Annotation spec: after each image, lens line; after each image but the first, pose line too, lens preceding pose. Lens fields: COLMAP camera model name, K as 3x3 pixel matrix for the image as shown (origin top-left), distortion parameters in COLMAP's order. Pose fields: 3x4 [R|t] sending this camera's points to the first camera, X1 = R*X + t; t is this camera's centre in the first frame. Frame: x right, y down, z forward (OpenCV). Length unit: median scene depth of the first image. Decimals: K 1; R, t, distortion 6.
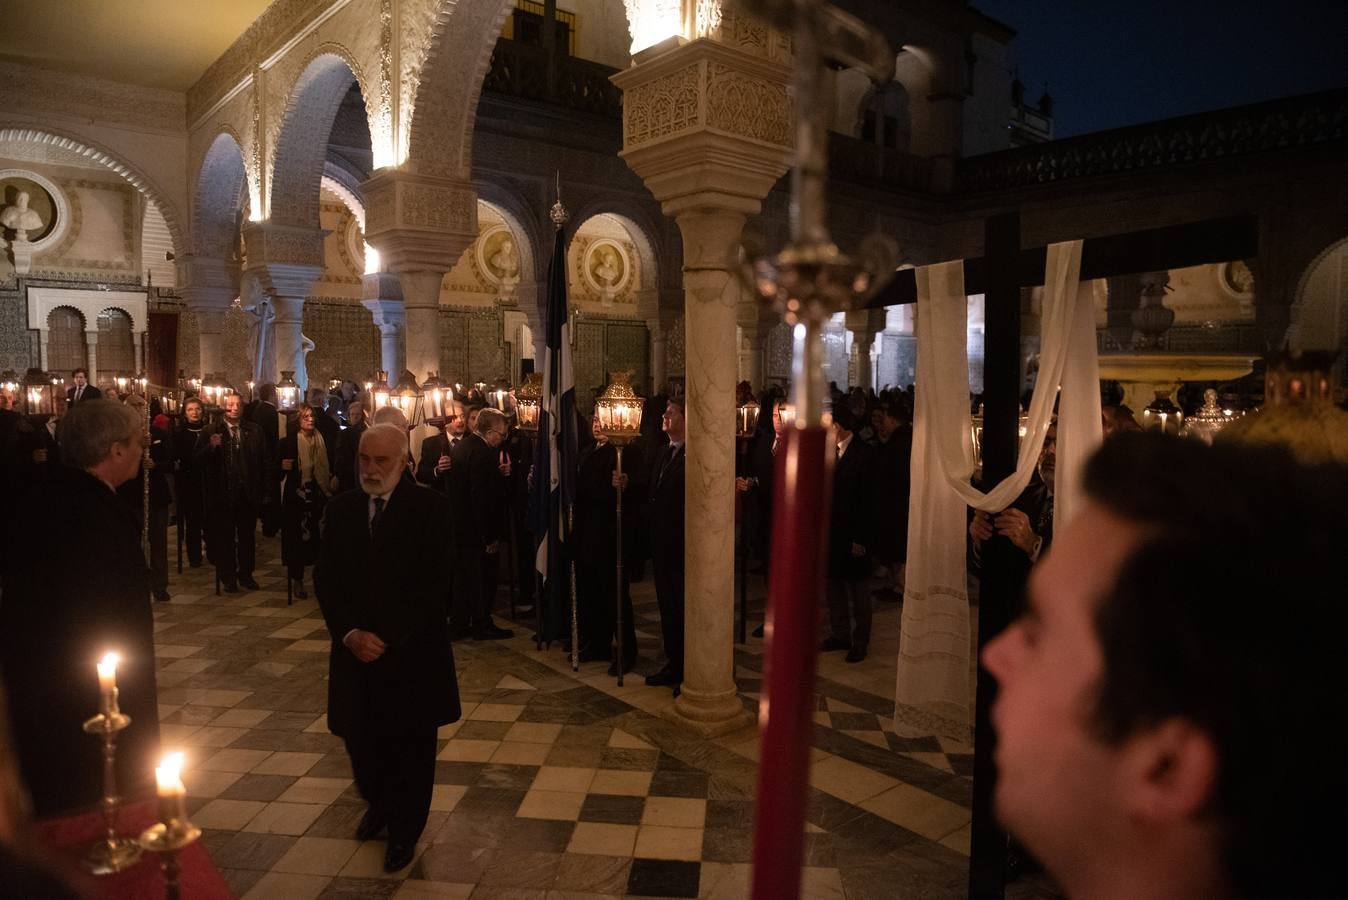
lens RADIAL K [[905.4, 0, 679.5], [0, 905.4, 457.6], [0, 0, 1]] dist [-0.063035, 0.000772]
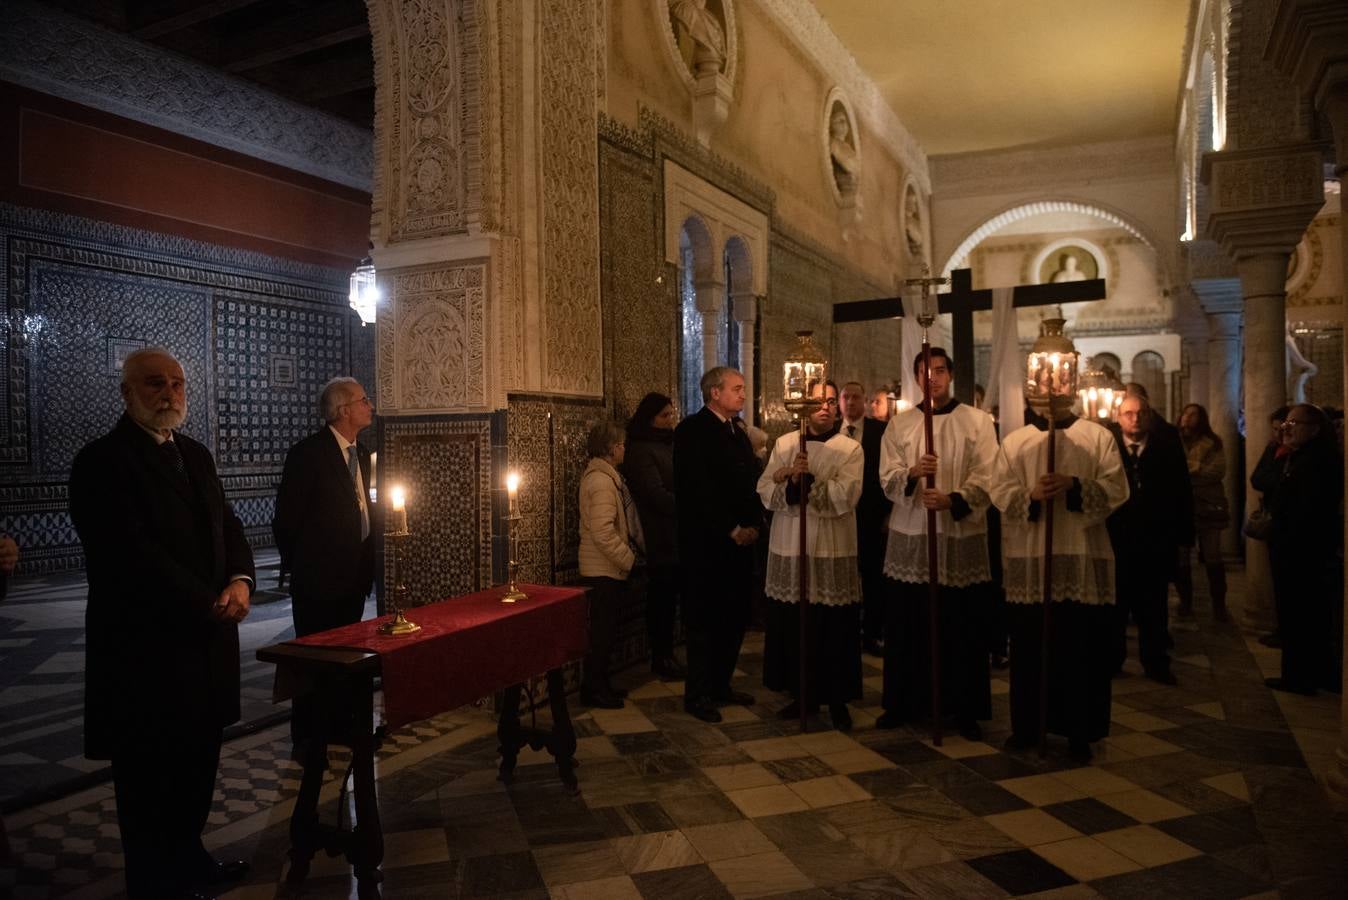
lens RADIAL K [[905.4, 0, 679.5], [0, 905.4, 457.6], [0, 0, 1]] dist [-0.063035, 0.000772]
pose [[0.381757, 0.006946, -0.924237, 0.152230], [-0.071349, 0.997209, -0.021976, 0.026287], [0.921505, 0.074333, 0.381188, 0.079001]]
